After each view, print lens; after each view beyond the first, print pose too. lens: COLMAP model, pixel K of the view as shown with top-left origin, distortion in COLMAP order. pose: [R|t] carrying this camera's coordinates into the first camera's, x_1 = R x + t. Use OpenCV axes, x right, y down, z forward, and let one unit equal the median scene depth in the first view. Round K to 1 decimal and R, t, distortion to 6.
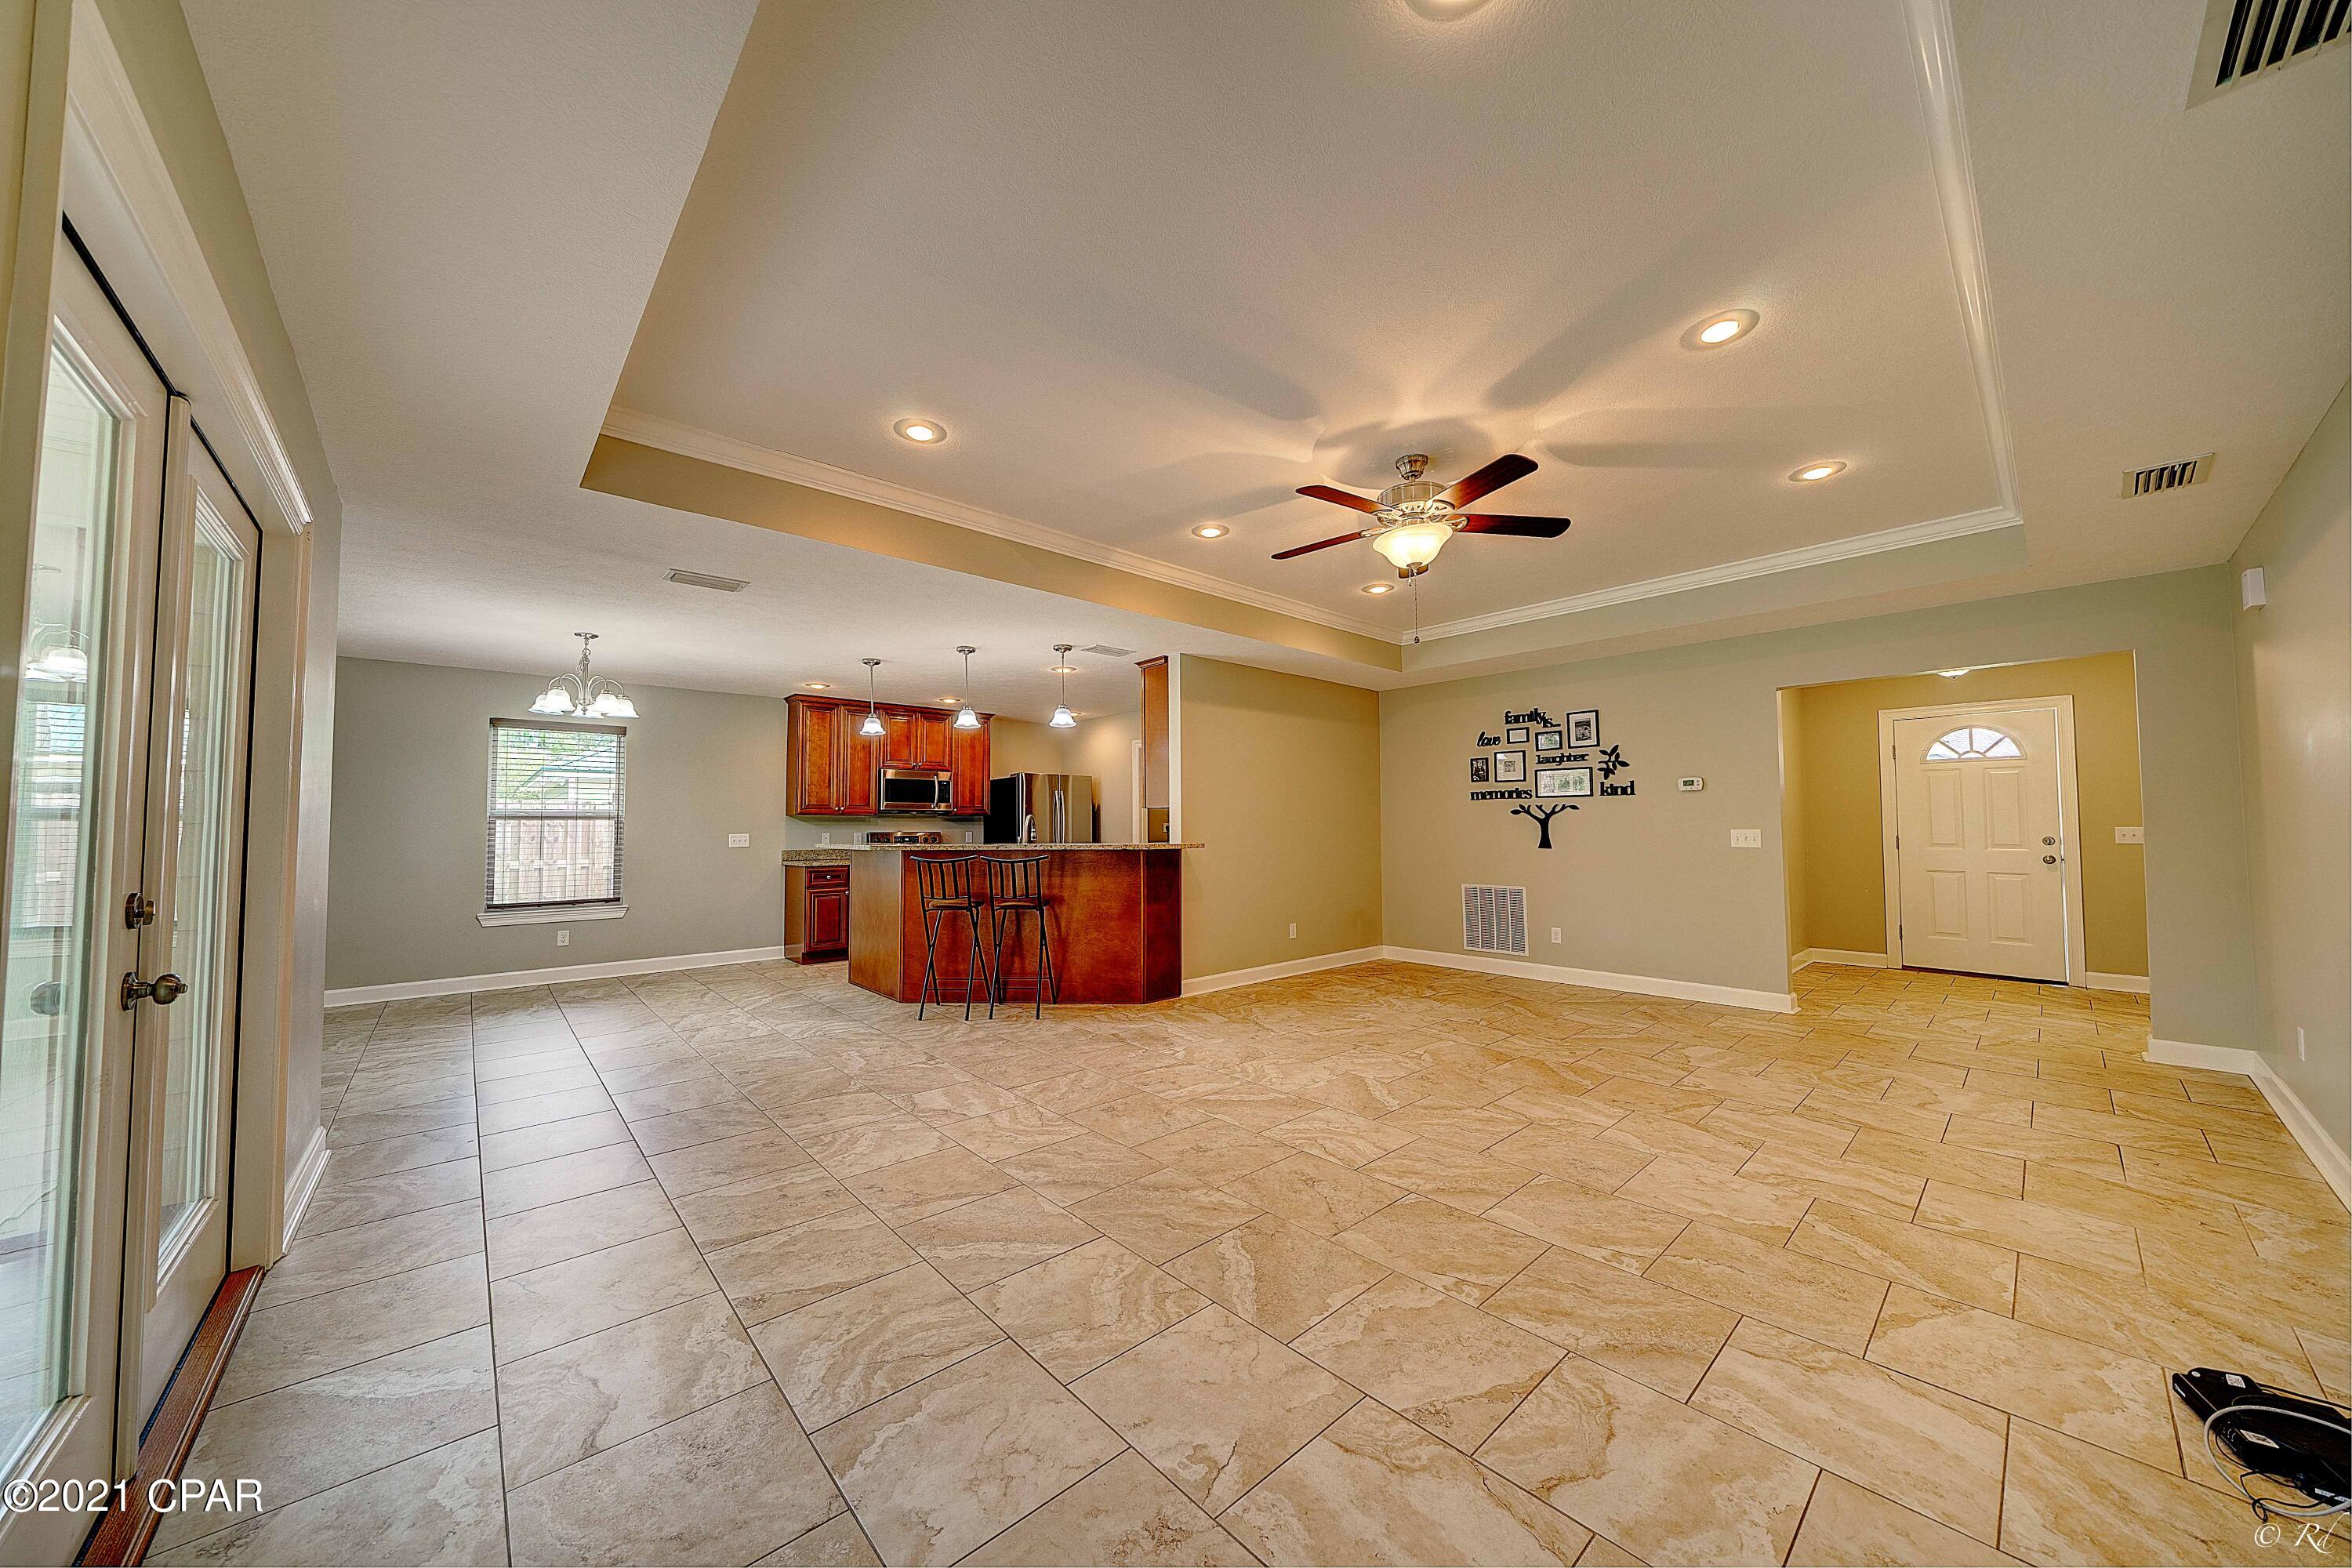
lens RADIAL K [[801.2, 0, 1175.1], [0, 801.2, 790.1], [0, 0, 1]] dist [-0.005734, 0.000125]
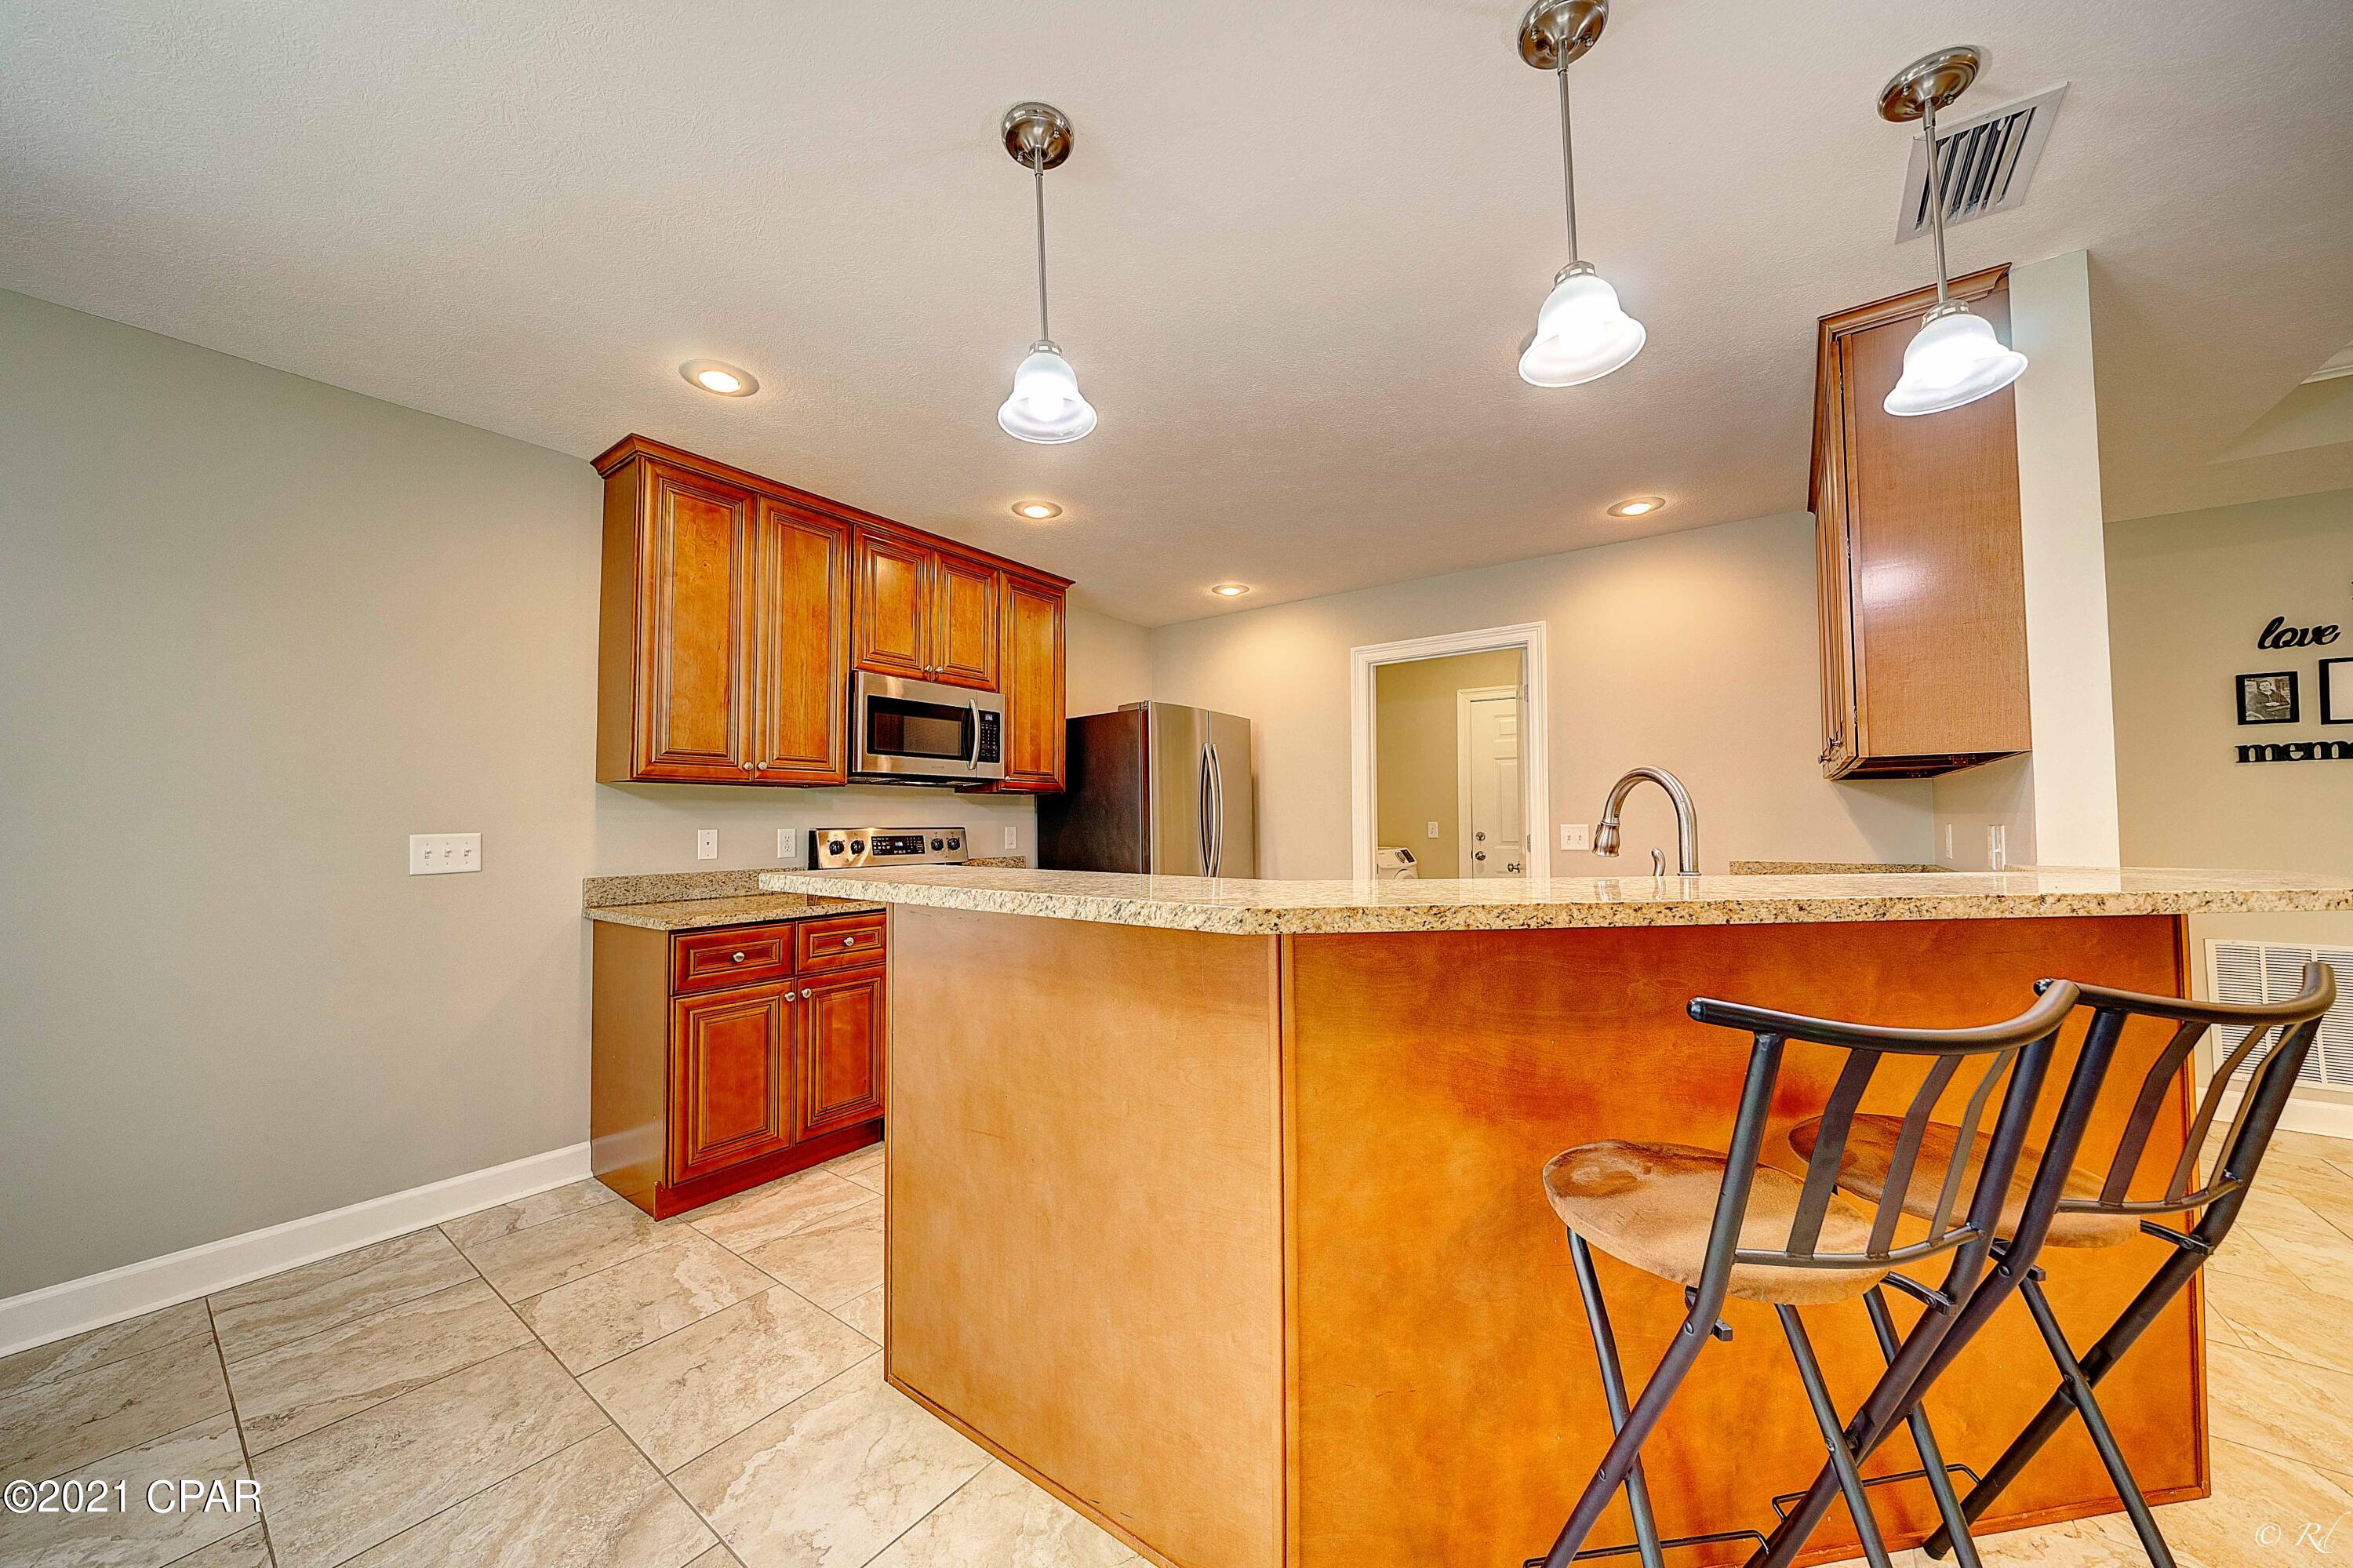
lens RADIAL K [[823.8, 0, 1175.2], [0, 823.8, 789.2], [0, 0, 1]] dist [-0.006887, 0.000284]
pose [[0.979803, 0.010520, 0.199687, -0.573964], [-0.012372, 0.999891, 0.008028, 0.053982], [-0.199581, -0.010337, 0.979827, 1.097597]]
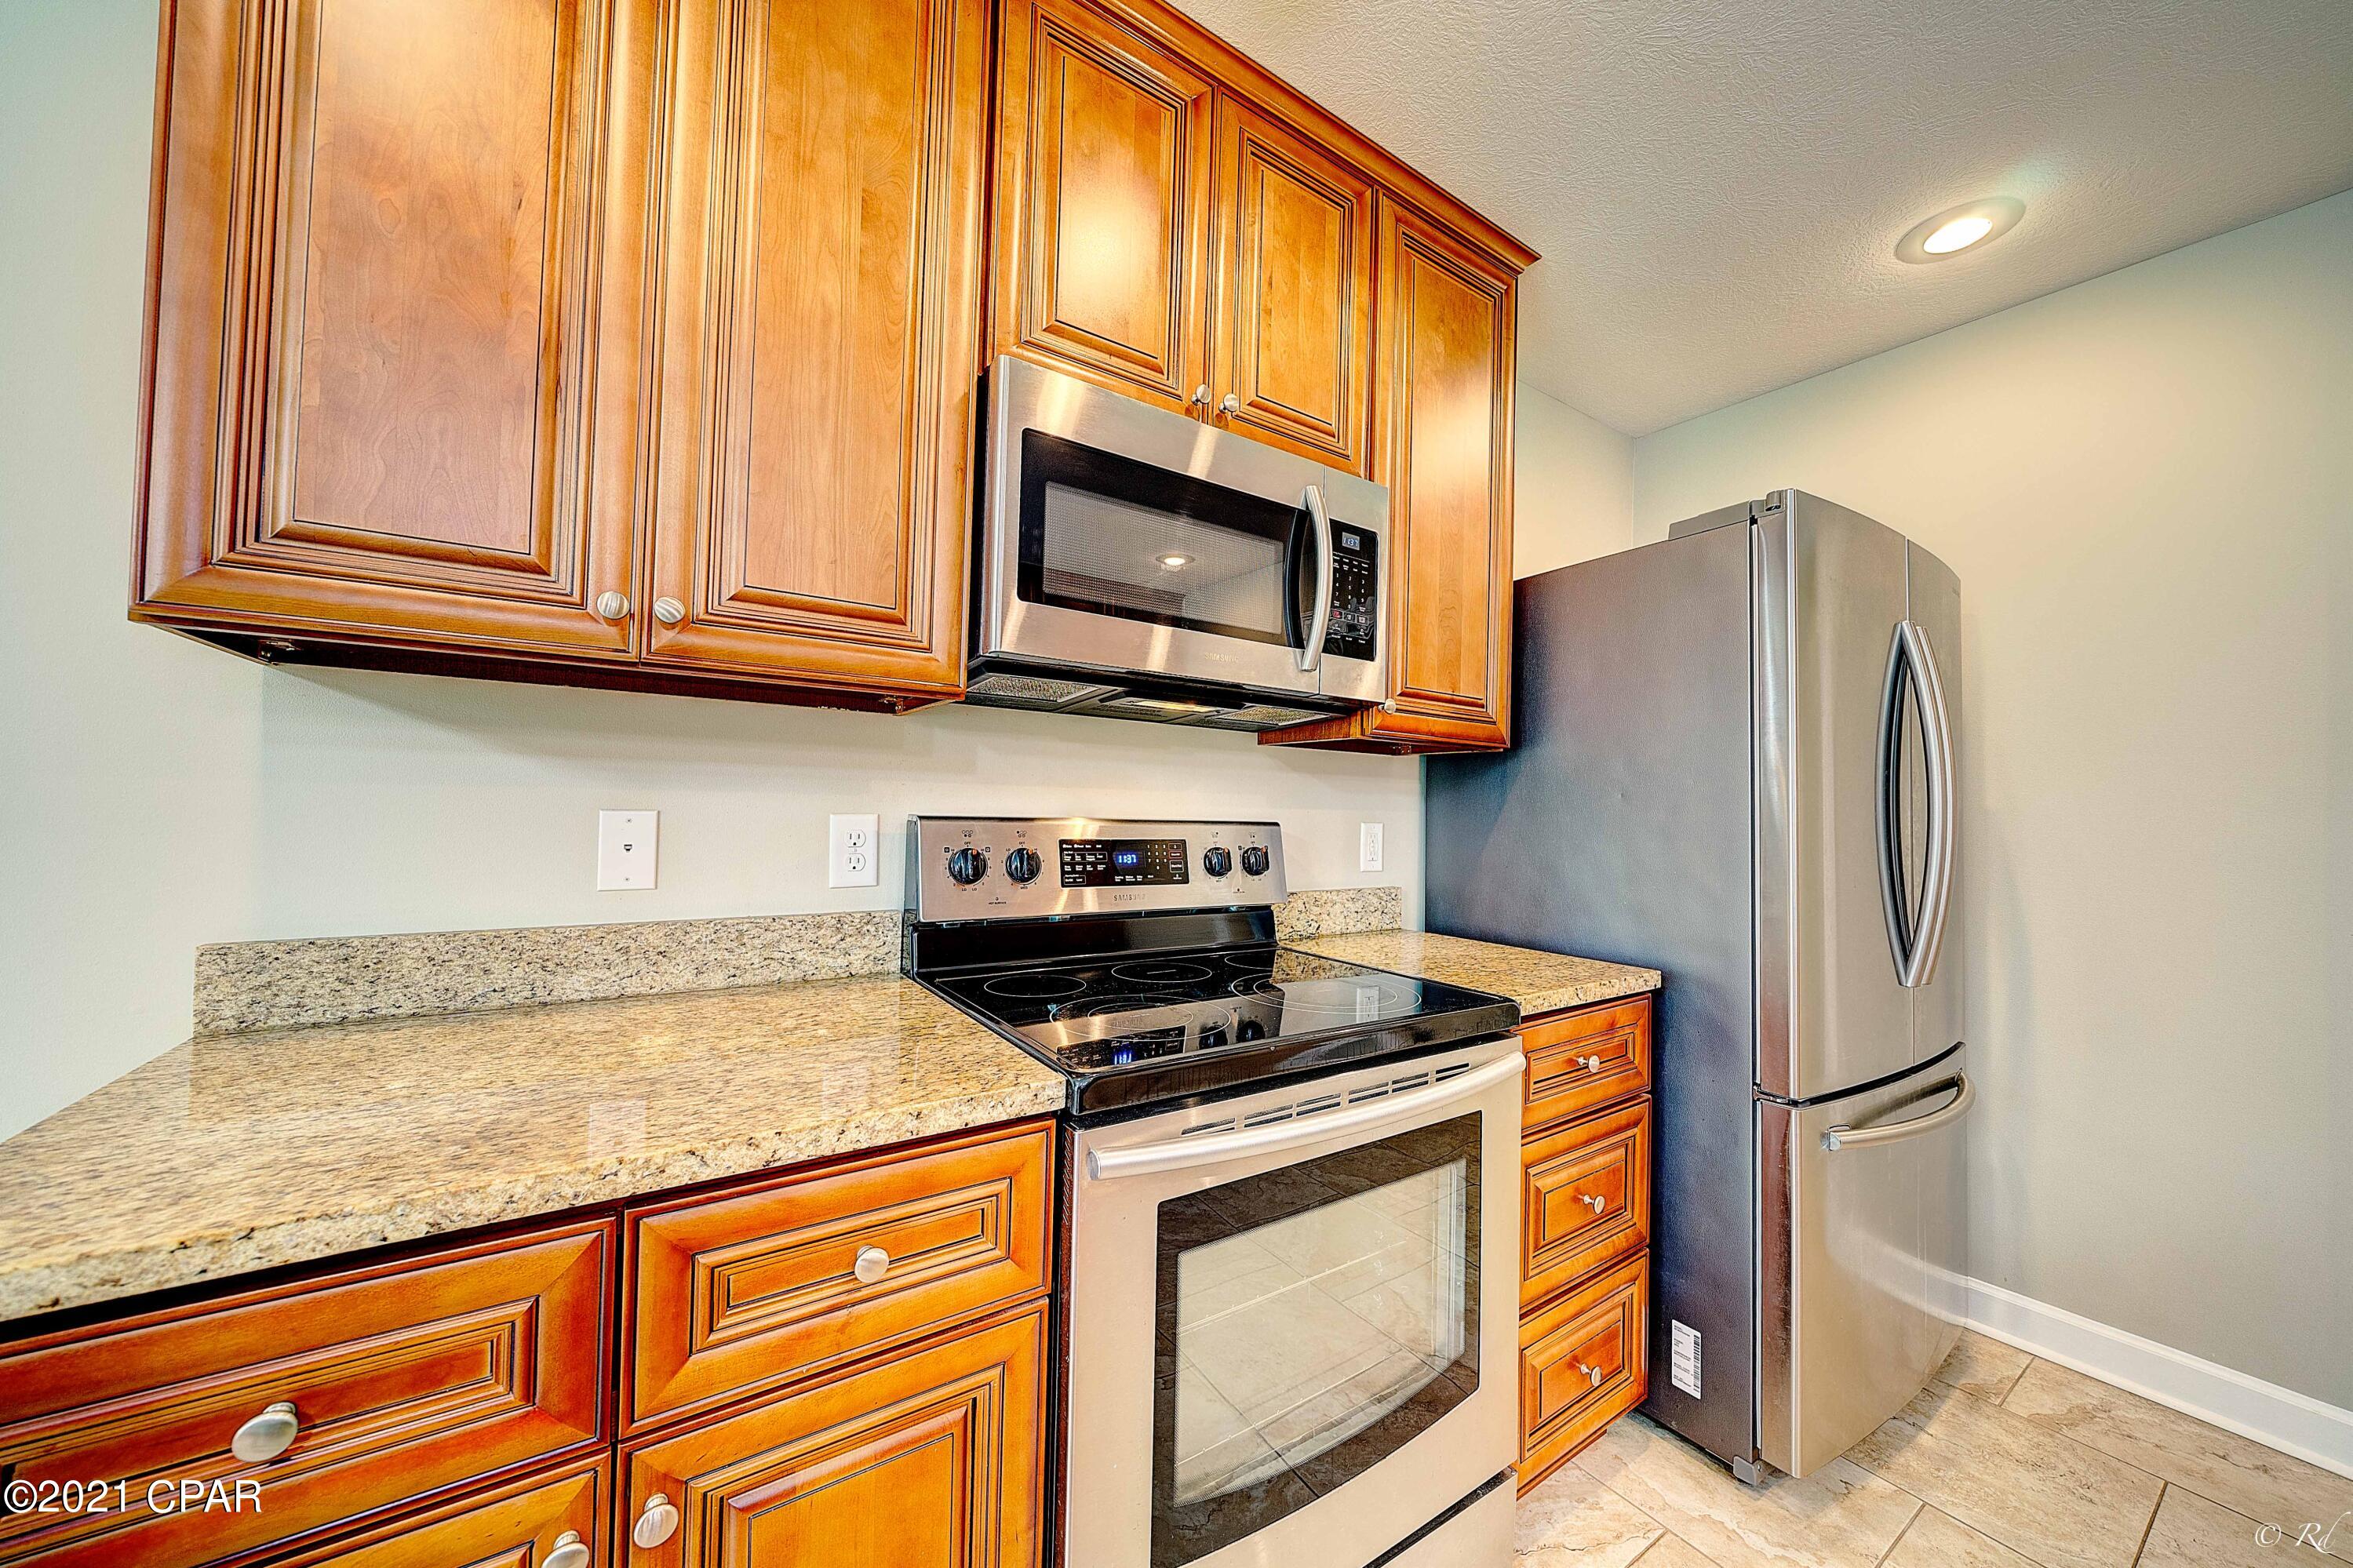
lens RADIAL K [[801.5, 0, 1175.6], [0, 801.5, 790.1], [0, 0, 1]] dist [-0.005734, 0.000125]
pose [[0.989202, 0.029242, -0.143610, -0.618755], [-0.025452, 0.999279, 0.028162, 0.083866], [0.144330, -0.024203, 0.989233, 1.703838]]
